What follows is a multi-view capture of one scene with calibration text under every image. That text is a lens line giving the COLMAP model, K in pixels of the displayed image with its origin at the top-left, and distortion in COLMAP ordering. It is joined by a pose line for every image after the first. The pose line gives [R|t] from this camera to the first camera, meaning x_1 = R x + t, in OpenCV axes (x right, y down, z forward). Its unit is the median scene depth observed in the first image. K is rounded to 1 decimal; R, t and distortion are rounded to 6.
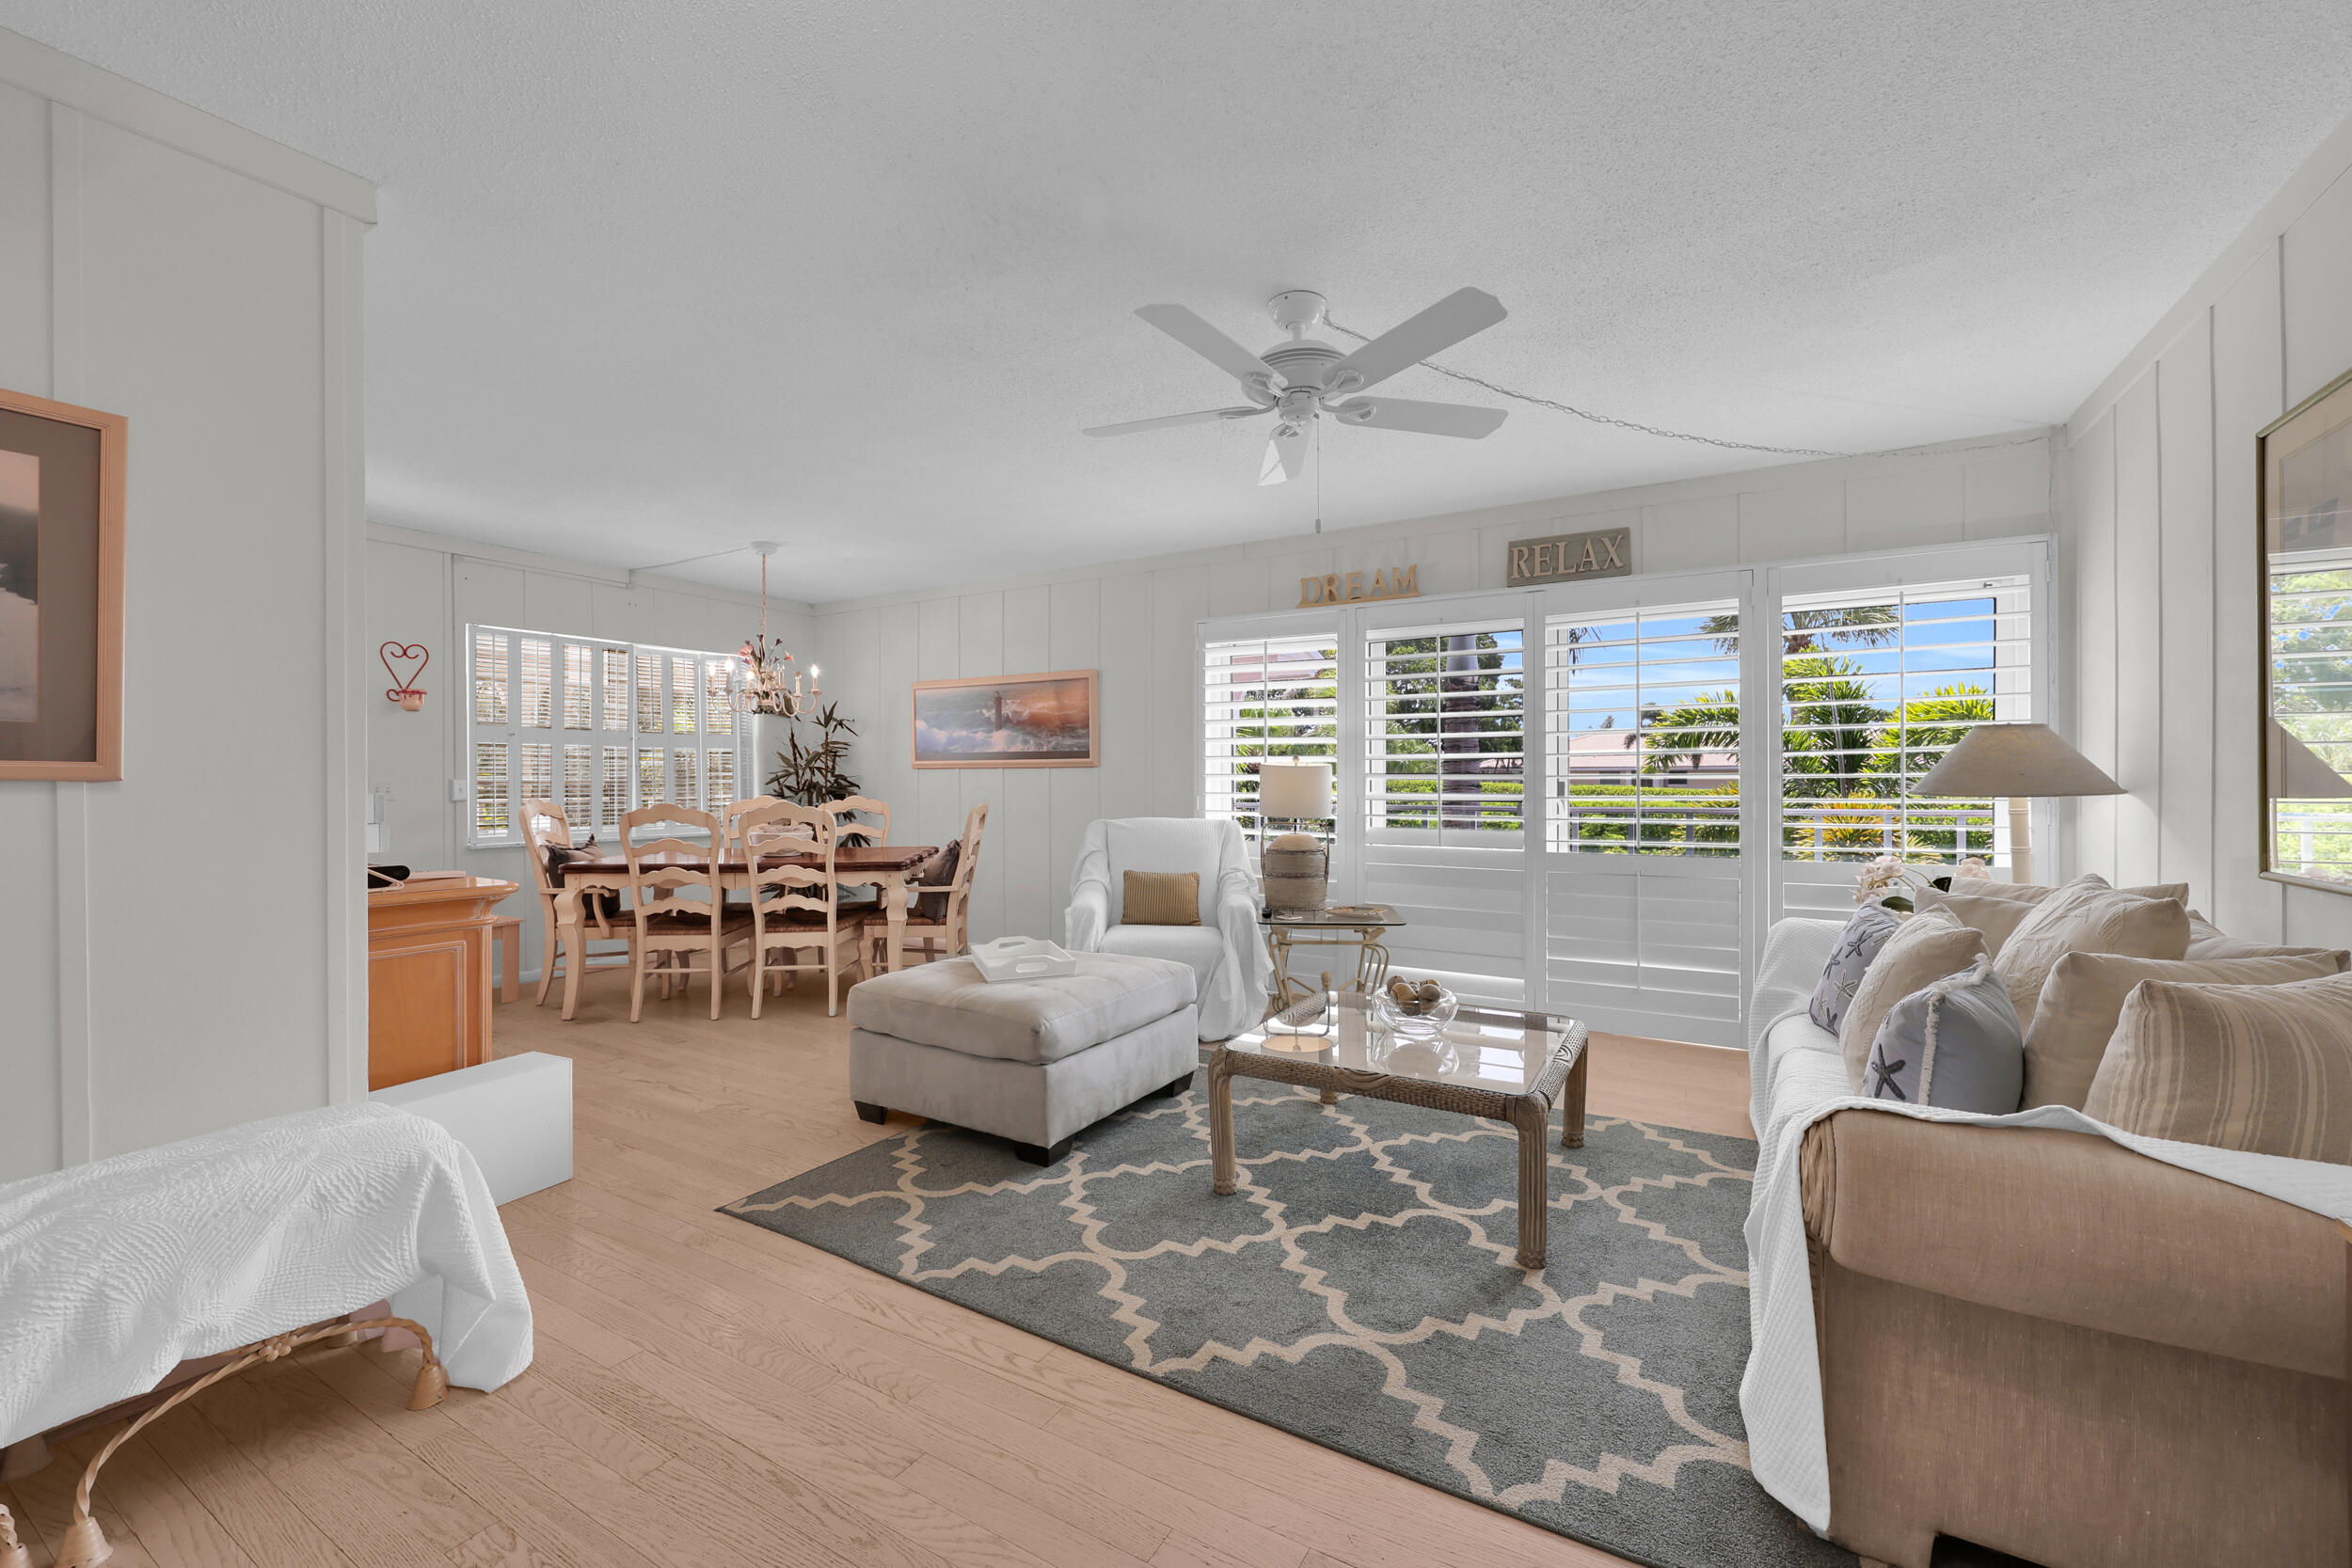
lens RADIAL K [[973.7, 0, 1200.2], [0, 973.7, 790.6], [0, 0, 1]] dist [0.004664, -0.000240]
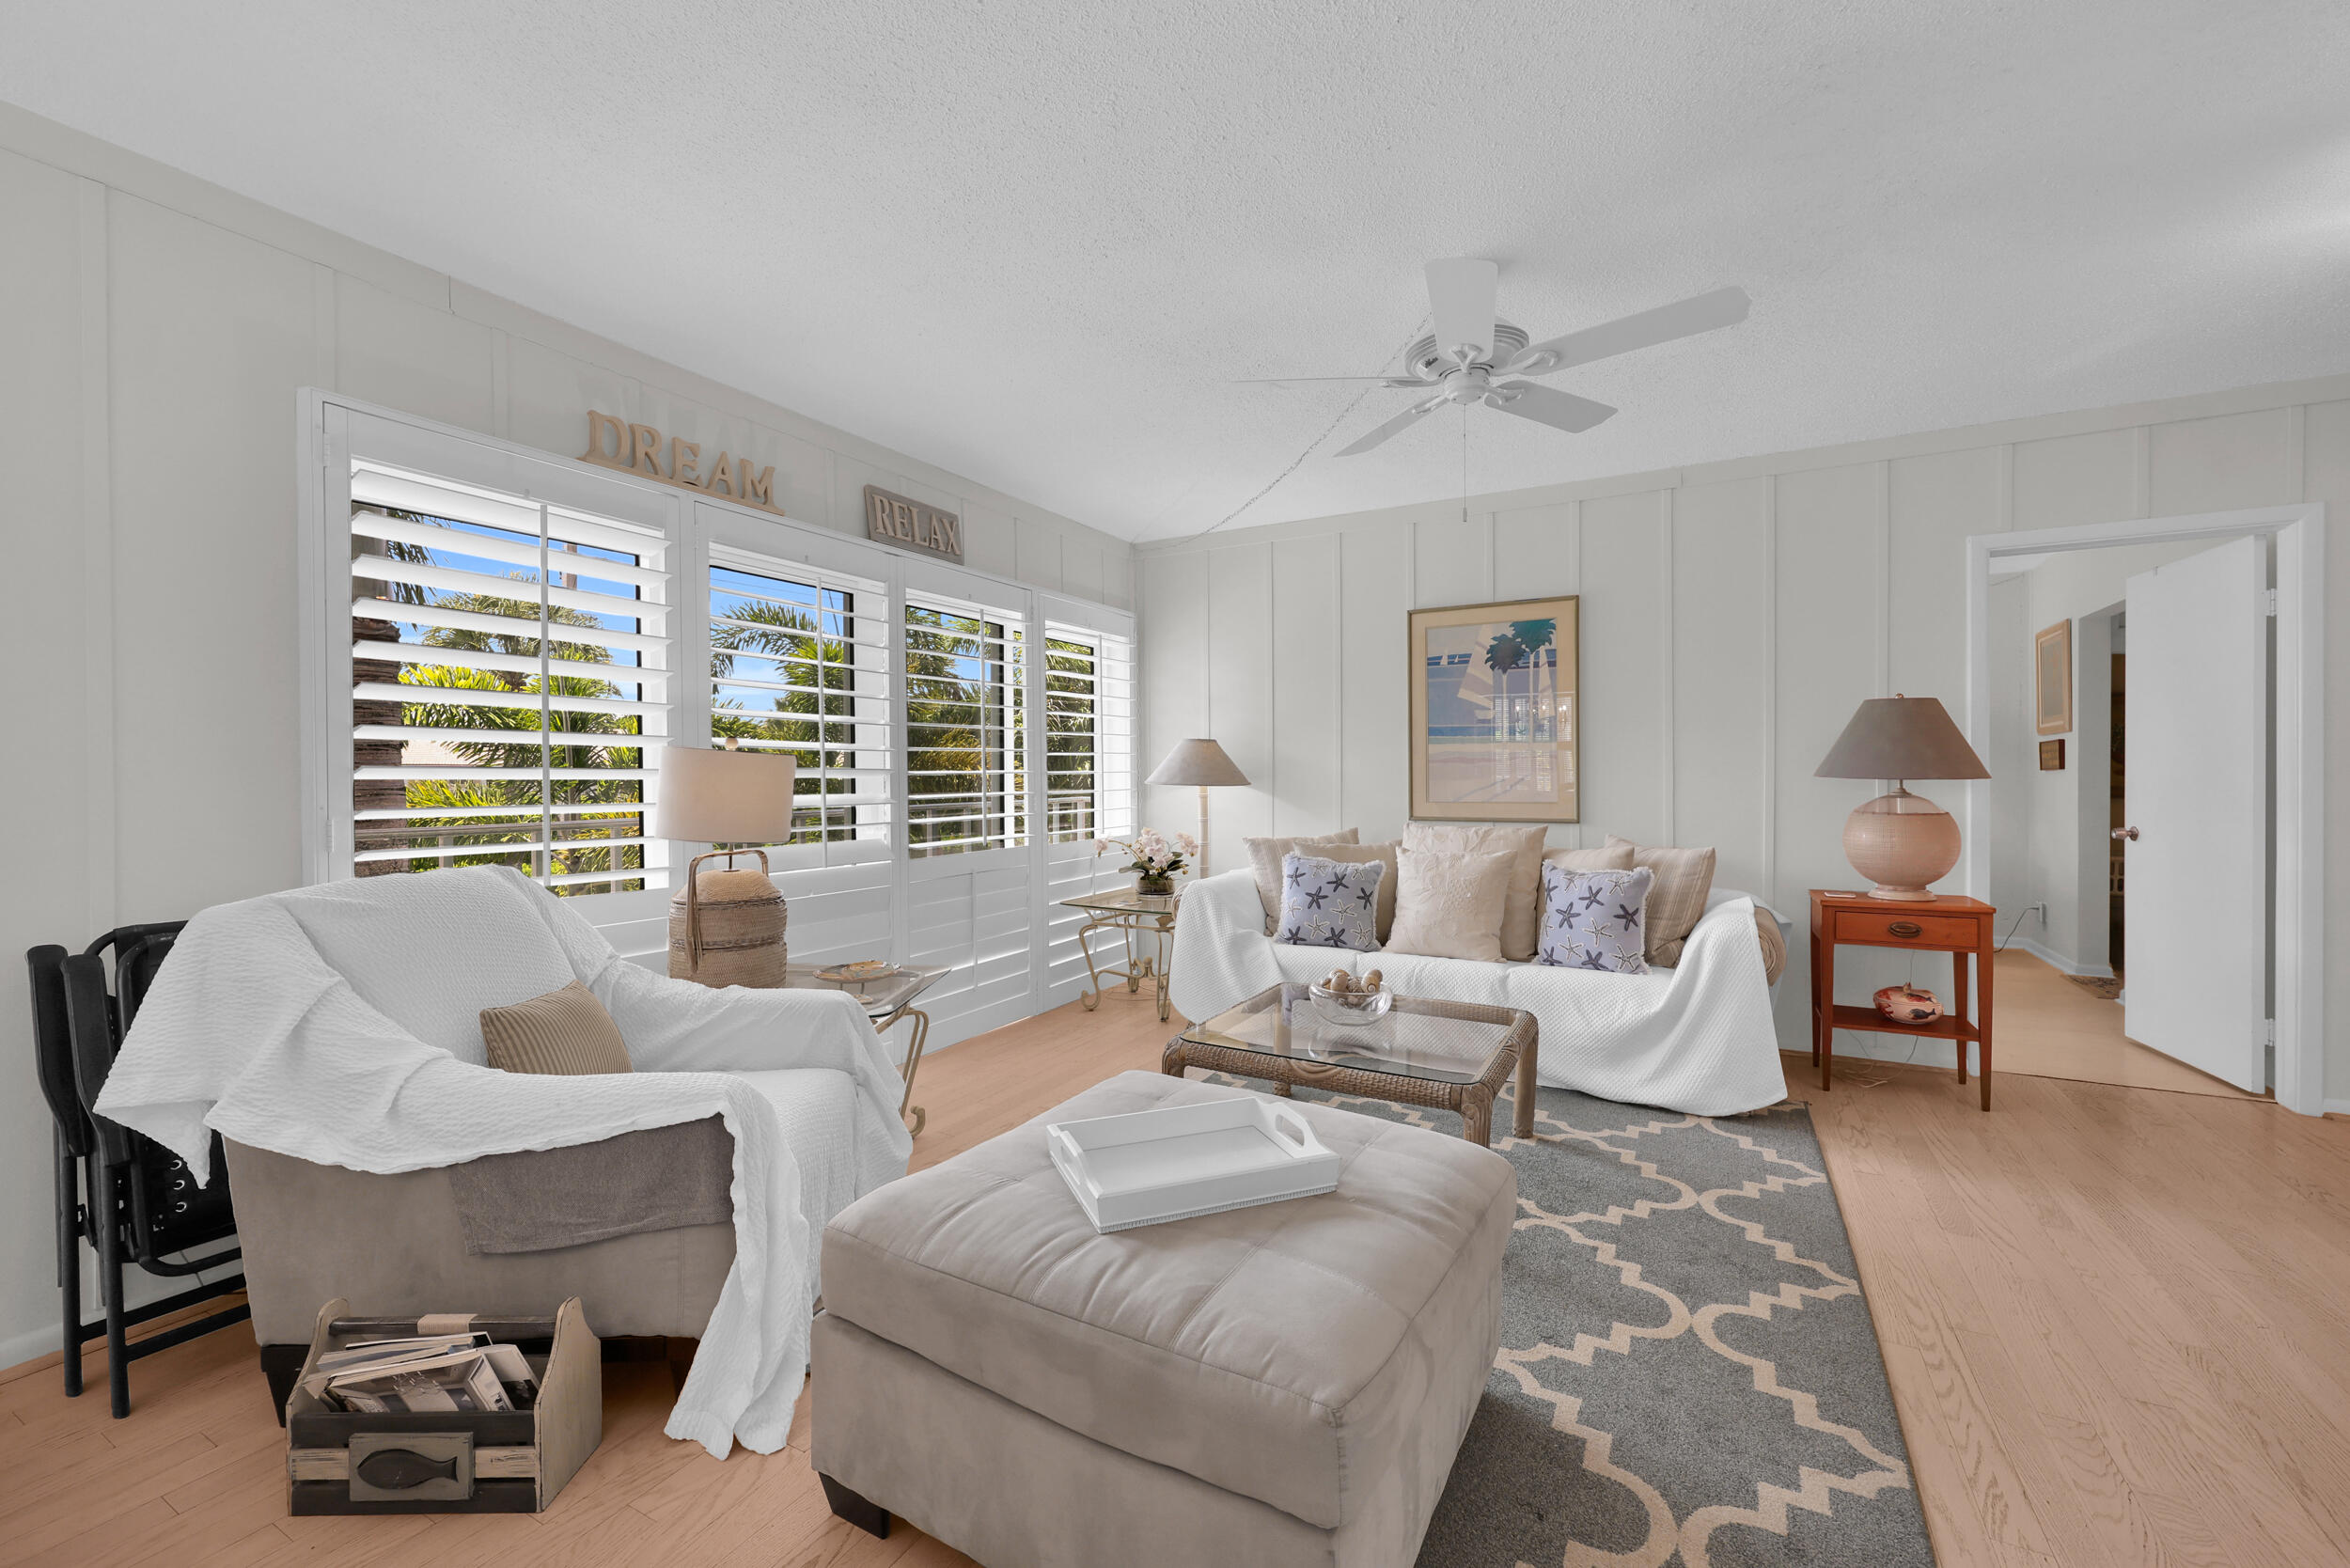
lens RADIAL K [[973.0, 0, 1164.2], [0, 973.0, 771.1], [0, 0, 1]] dist [0.004664, -0.000240]
pose [[-0.022111, 0.004553, 0.999745, -0.491345], [0.019409, 0.999803, -0.004124, -0.006793], [-0.999567, 0.019313, -0.022195, 0.760990]]
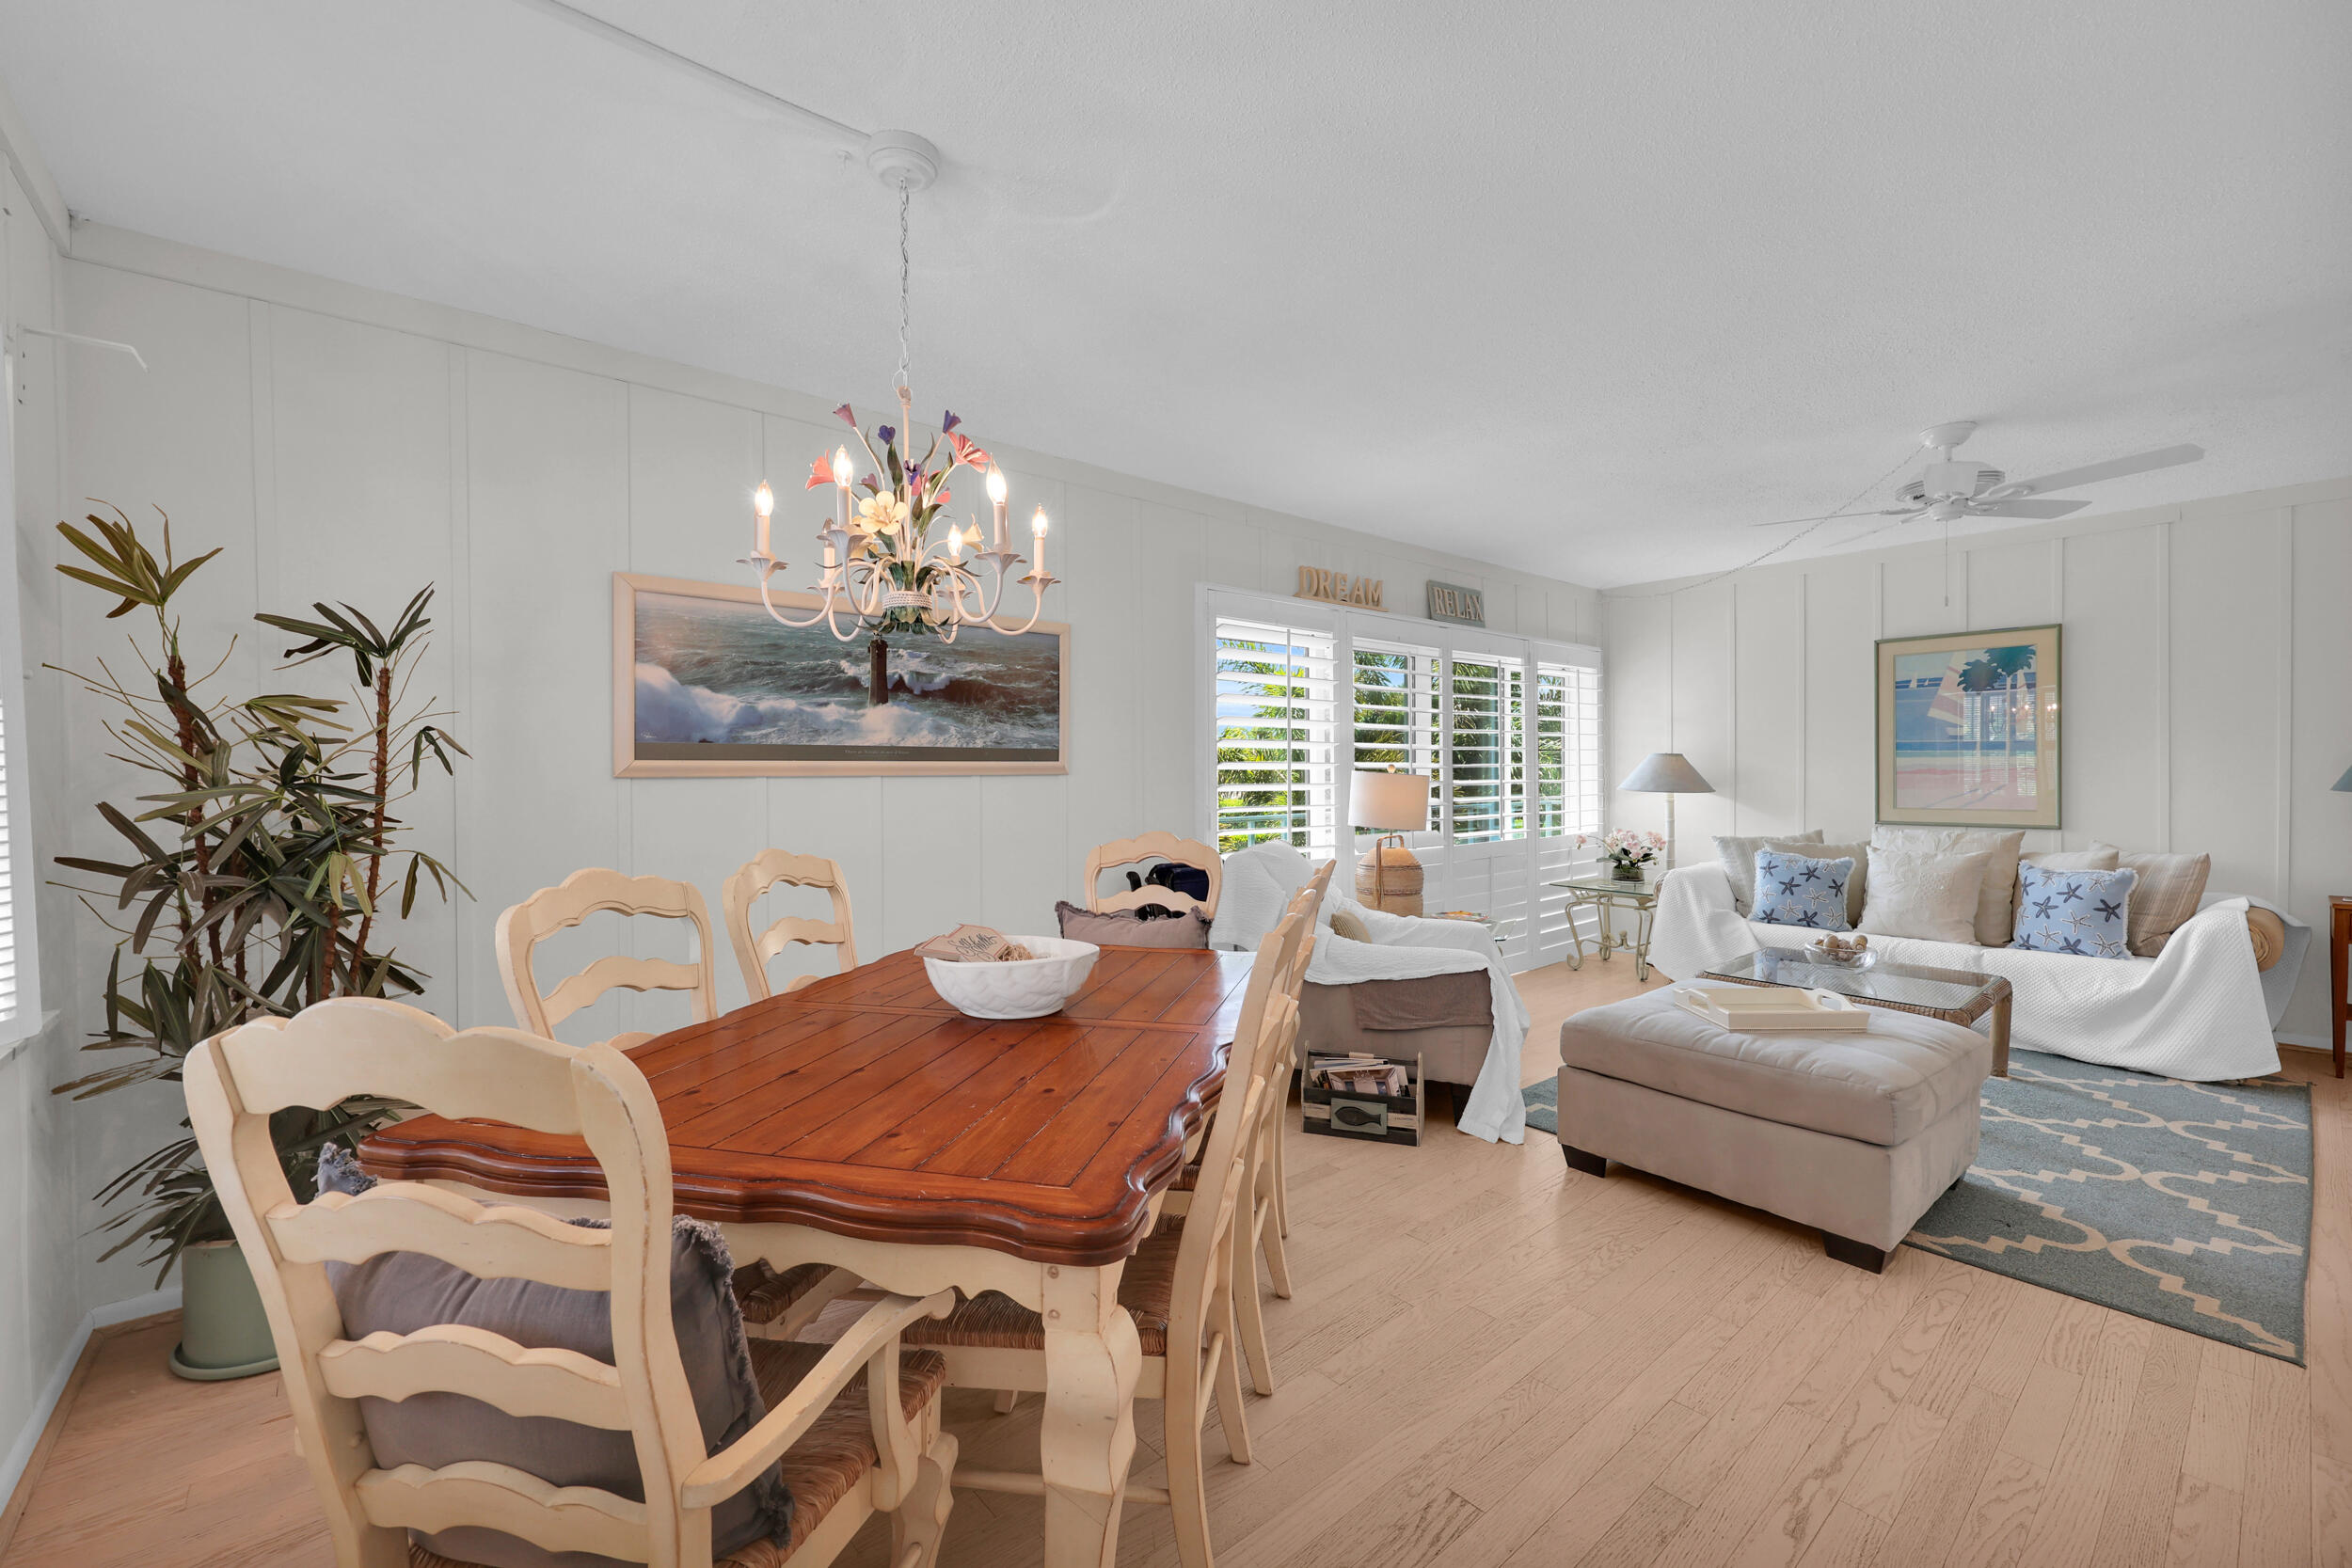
lens RADIAL K [[973.7, 0, 1174.4], [0, 973.7, 773.9], [0, 0, 1]] dist [0.004664, -0.000240]
pose [[0.320151, -0.002321, 0.947364, -0.859349], [0.018721, 0.999817, -0.003877, -0.025992], [-0.947182, 0.018977, 0.320136, 0.905045]]
